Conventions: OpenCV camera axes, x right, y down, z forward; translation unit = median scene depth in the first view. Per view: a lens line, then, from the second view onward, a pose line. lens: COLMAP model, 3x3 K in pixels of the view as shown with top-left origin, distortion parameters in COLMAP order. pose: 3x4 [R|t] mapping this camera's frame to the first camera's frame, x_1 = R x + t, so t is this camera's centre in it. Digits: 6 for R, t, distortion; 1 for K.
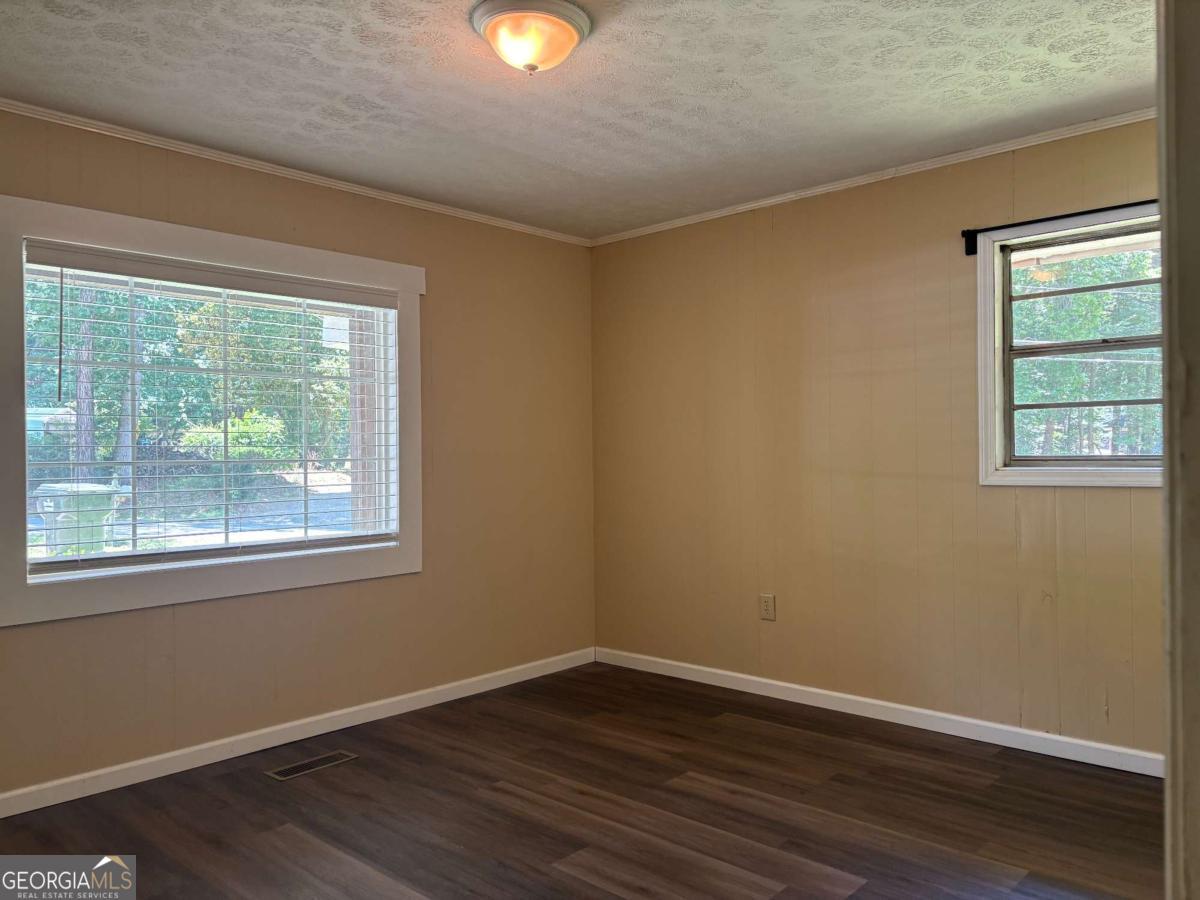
lens RADIAL K [[898.5, 0, 603.5], [0, 898.5, 444.3], [0, 0, 1]] dist [0.052987, -0.061983]
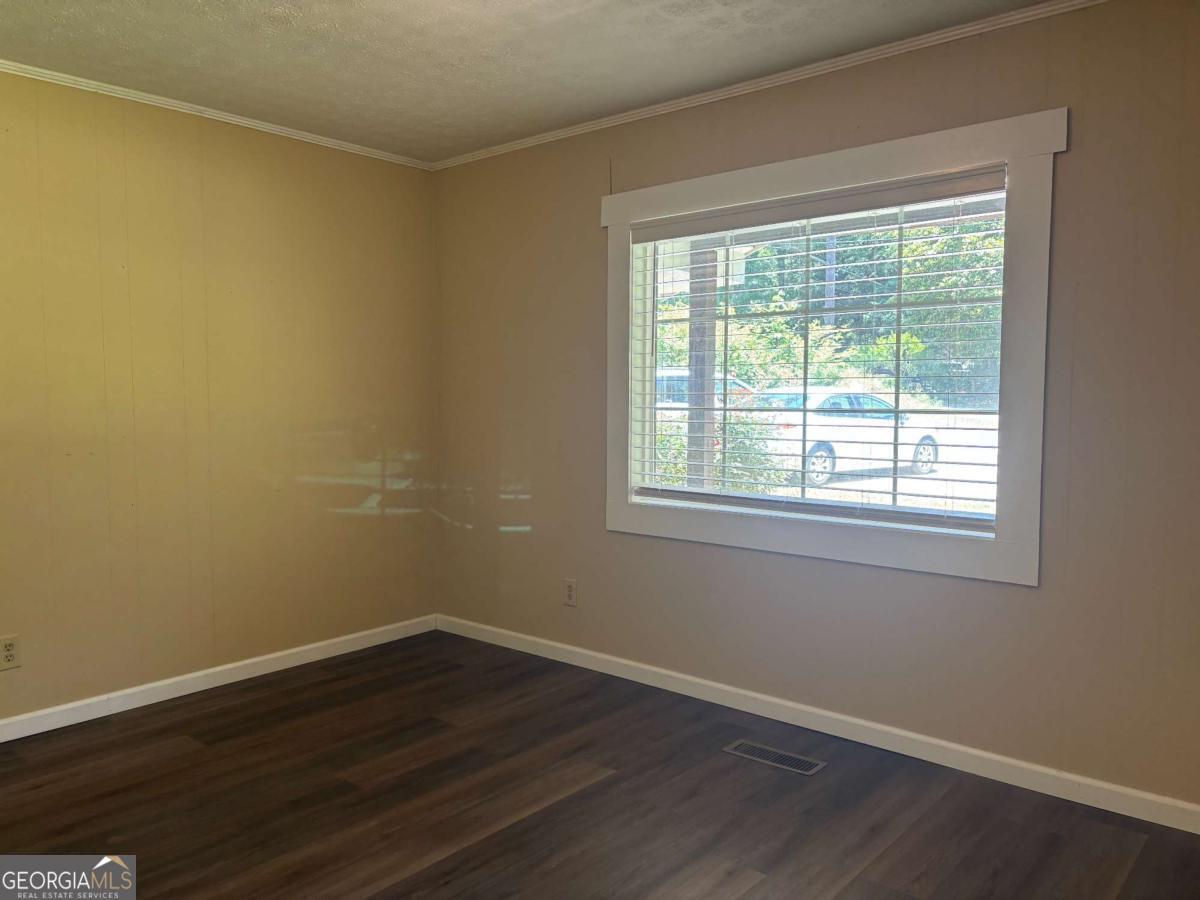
lens RADIAL K [[898.5, 0, 603.5], [0, 898.5, 444.3], [0, 0, 1]] dist [0.052987, -0.061983]
pose [[0.039673, 0.053070, -0.997802, 0.511462], [-0.003944, 0.998589, 0.052955, 0.006627], [0.999205, 0.001834, 0.039826, 0.777308]]
